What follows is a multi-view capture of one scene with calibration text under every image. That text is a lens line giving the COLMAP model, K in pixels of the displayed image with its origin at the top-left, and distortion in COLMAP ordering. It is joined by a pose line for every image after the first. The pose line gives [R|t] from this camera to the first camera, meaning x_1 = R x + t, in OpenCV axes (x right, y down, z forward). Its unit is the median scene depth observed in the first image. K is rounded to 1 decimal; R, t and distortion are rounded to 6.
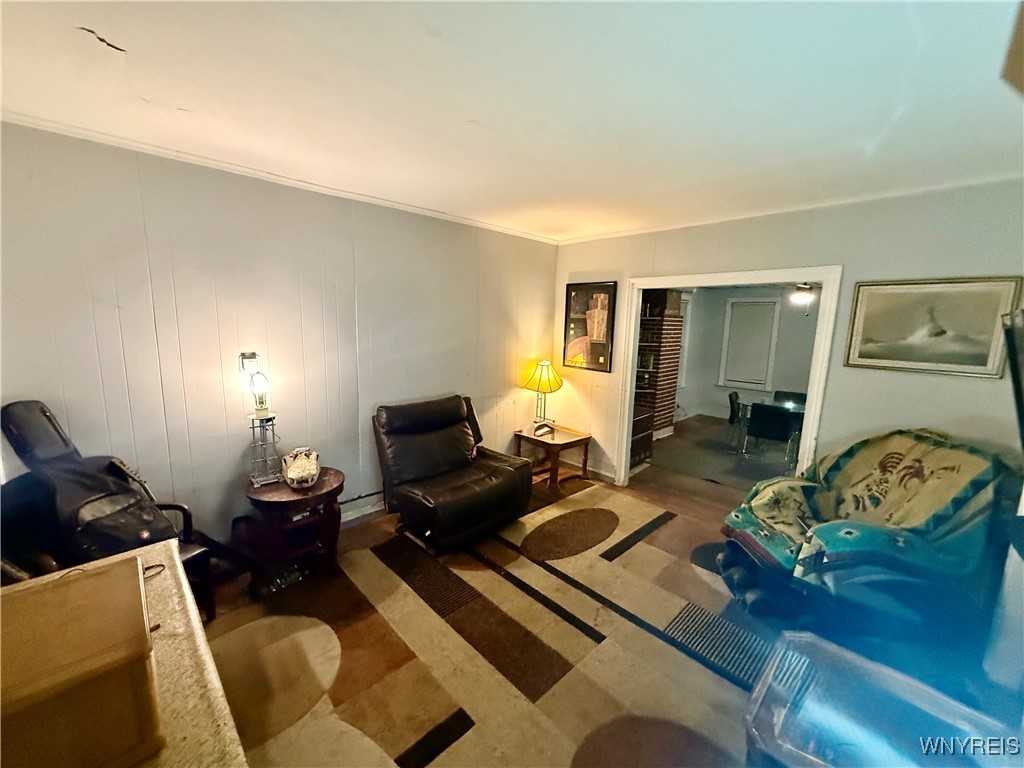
lens RADIAL K [[409.7, 0, 510.6], [0, 409.7, 382.9], [0, 0, 1]] dist [0.000579, 0.000008]
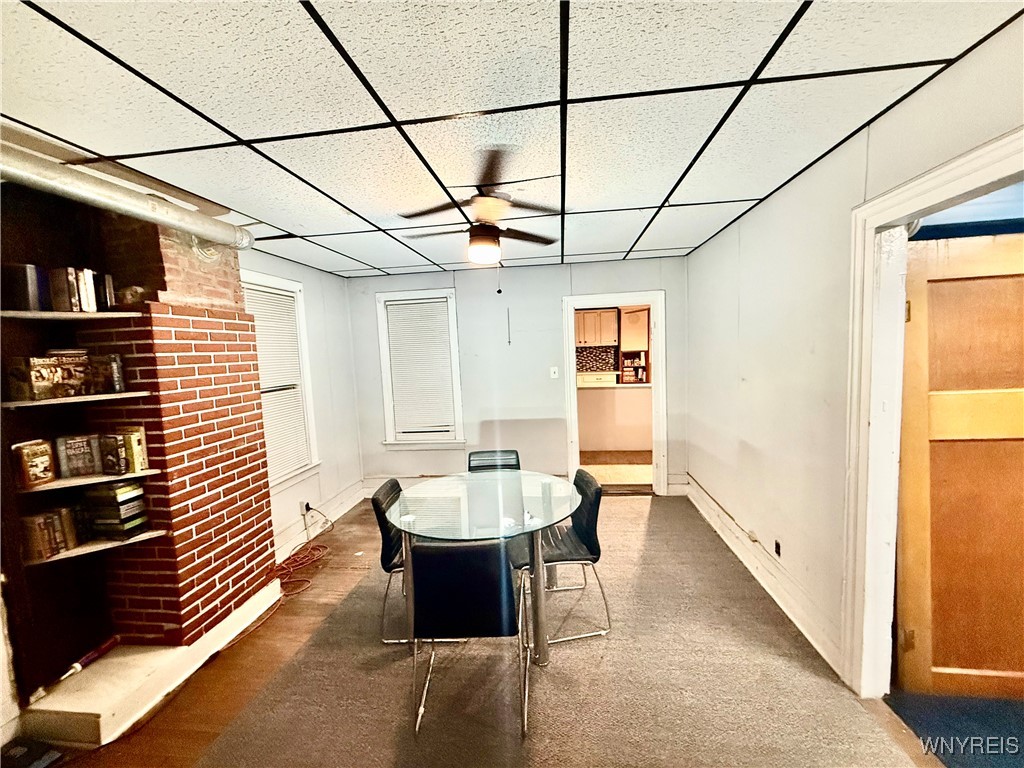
lens RADIAL K [[409.7, 0, 513.7], [0, 409.7, 382.7], [0, 0, 1]] dist [0.000579, 0.000008]
pose [[0.769850, -0.103208, 0.629825, 0.373603], [0.151936, 0.988104, -0.023796, -0.049727], [-0.619877, 0.114013, 0.776372, 0.553226]]
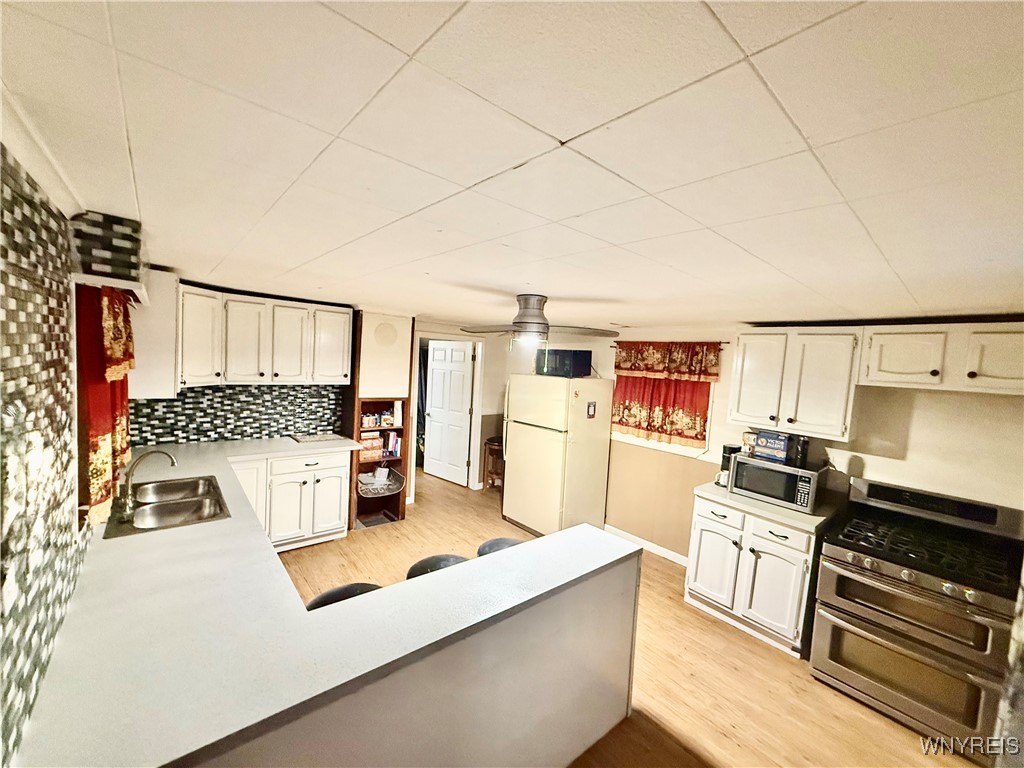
lens RADIAL K [[409.7, 0, 513.5], [0, 409.7, 387.1], [0, 0, 1]] dist [0.000579, 0.000008]
pose [[0.045425, -0.090550, 0.994855, 0.776778], [0.094976, 0.991764, 0.085932, -0.154941], [-0.994443, 0.090584, 0.053651, 0.983836]]
